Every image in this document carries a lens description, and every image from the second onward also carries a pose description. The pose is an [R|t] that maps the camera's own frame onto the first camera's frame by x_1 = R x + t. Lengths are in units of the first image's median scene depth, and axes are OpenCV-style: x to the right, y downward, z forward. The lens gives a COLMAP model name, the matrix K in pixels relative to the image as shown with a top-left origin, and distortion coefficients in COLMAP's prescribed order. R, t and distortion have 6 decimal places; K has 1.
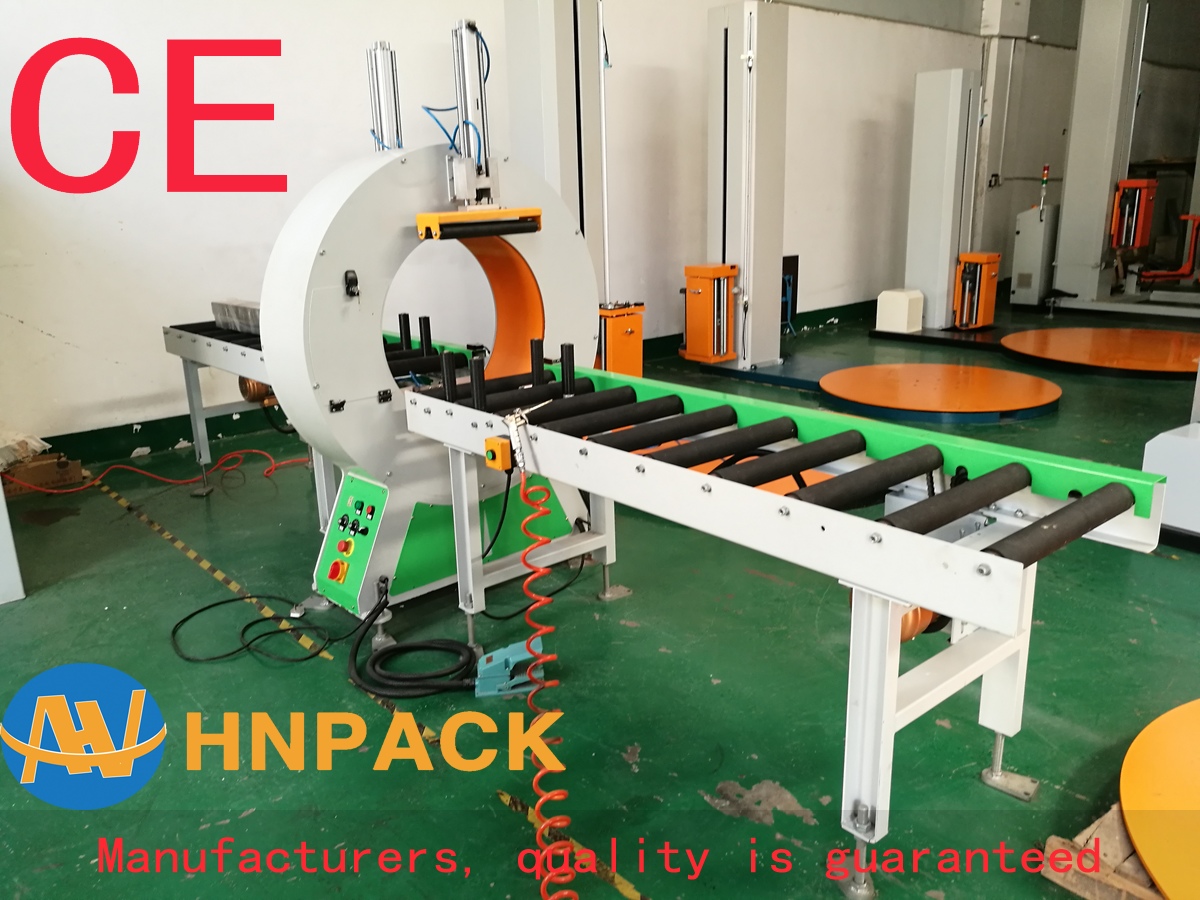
lens RADIAL K [[950.7, 0, 597.0], [0, 950.7, 453.8], [0, 0, 1]] dist [-0.051035, 0.071298]
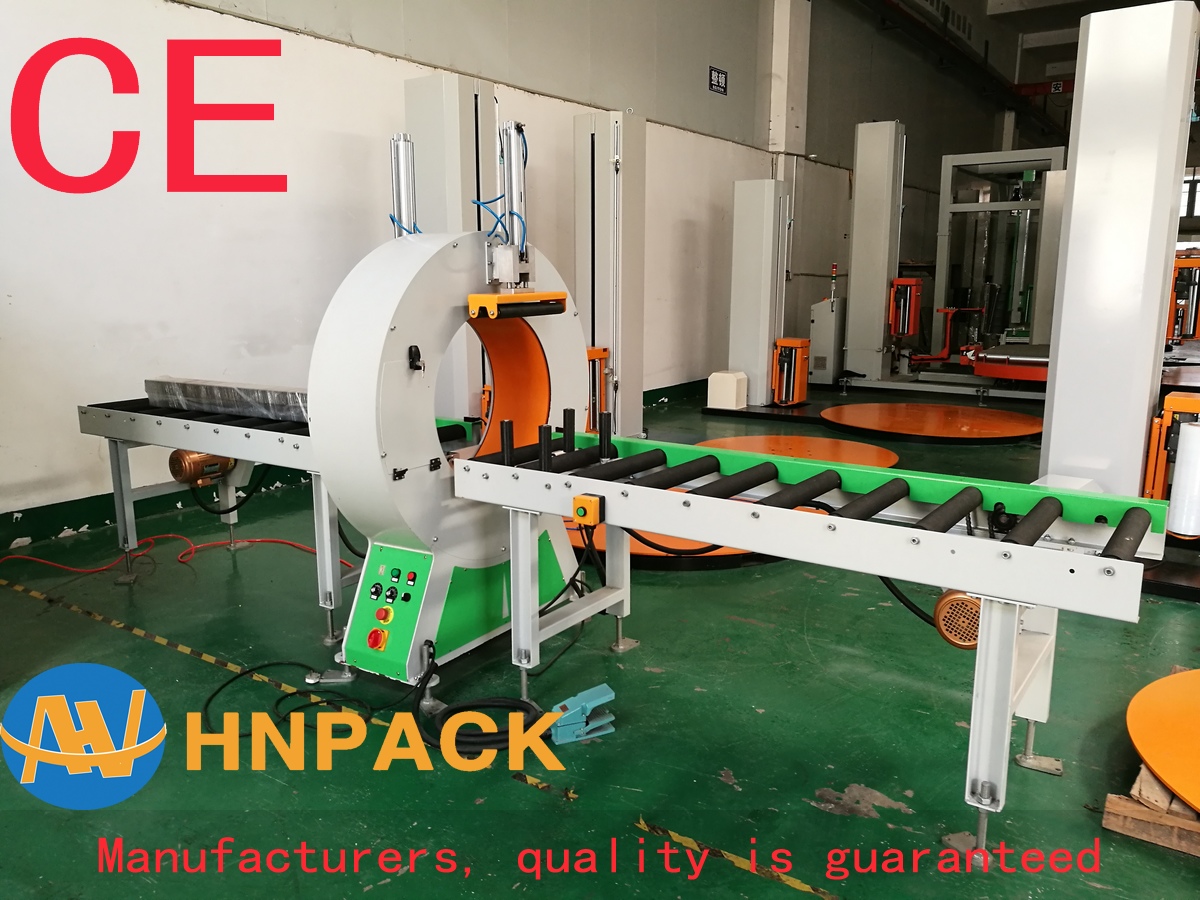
lens RADIAL K [[941.4, 0, 602.7], [0, 941.4, 446.7], [0, 0, 1]] dist [-0.051035, 0.079529]
pose [[0.968731, -0.019527, 0.247344, -0.205267], [0.042801, 0.995105, -0.089073, 0.013521], [-0.244394, 0.096875, 0.964825, -0.032650]]
